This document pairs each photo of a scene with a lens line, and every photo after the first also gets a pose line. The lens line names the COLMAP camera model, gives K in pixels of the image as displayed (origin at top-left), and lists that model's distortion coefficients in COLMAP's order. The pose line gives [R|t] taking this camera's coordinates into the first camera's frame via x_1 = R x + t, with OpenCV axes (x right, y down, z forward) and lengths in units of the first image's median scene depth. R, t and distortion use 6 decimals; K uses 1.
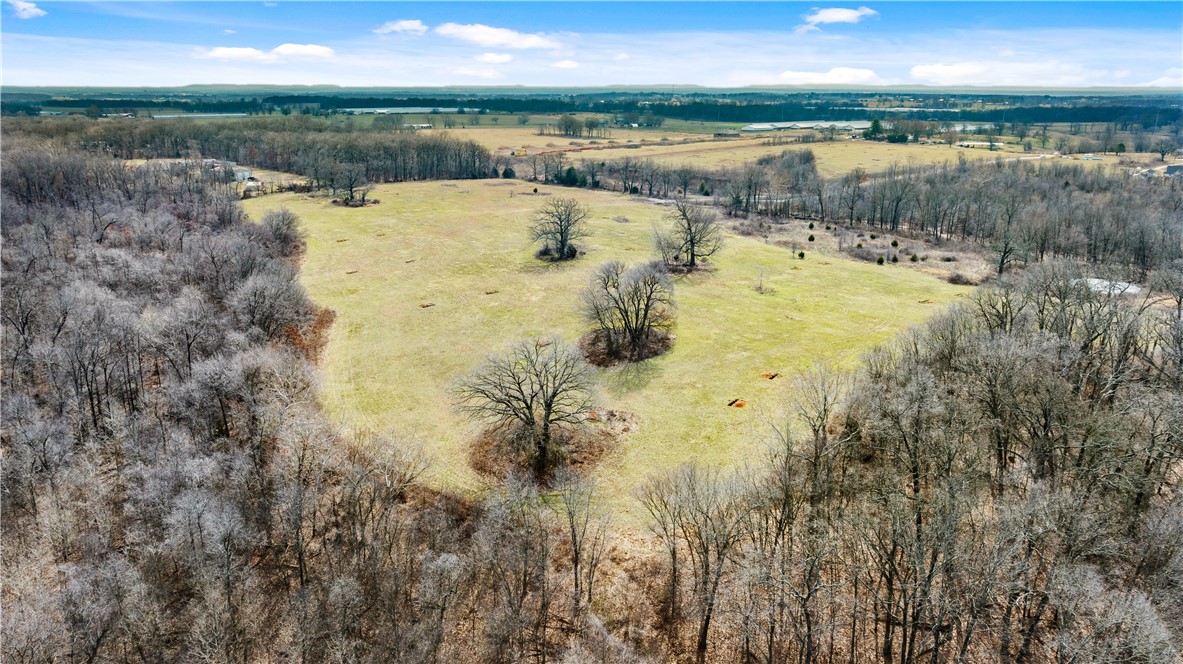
lens RADIAL K [[825.7, 0, 592.0], [0, 825.7, 329.6], [0, 0, 1]] dist [0.001807, -0.001686]
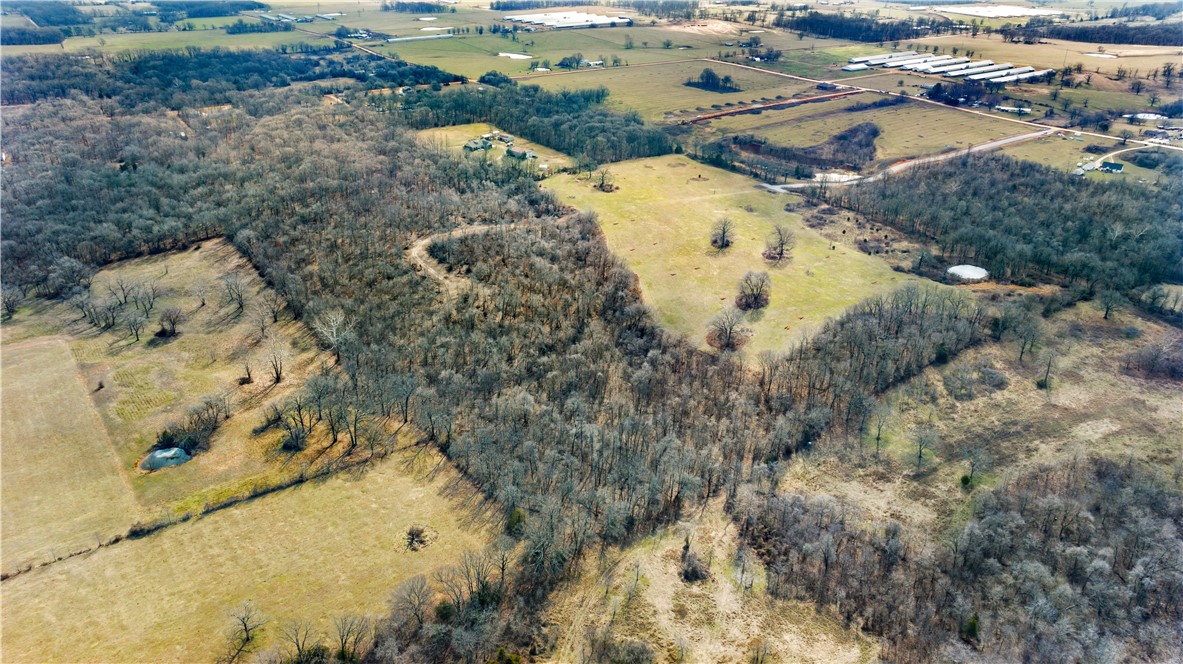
lens RADIAL K [[825.7, 0, 589.7], [0, 825.7, 331.2], [0, 0, 1]] dist [0.001807, -0.001686]
pose [[0.991801, 0.060089, -0.112782, -0.198035], [-0.036366, 0.978776, 0.201682, -0.458527], [0.122507, -0.195927, 0.972936, -1.960905]]
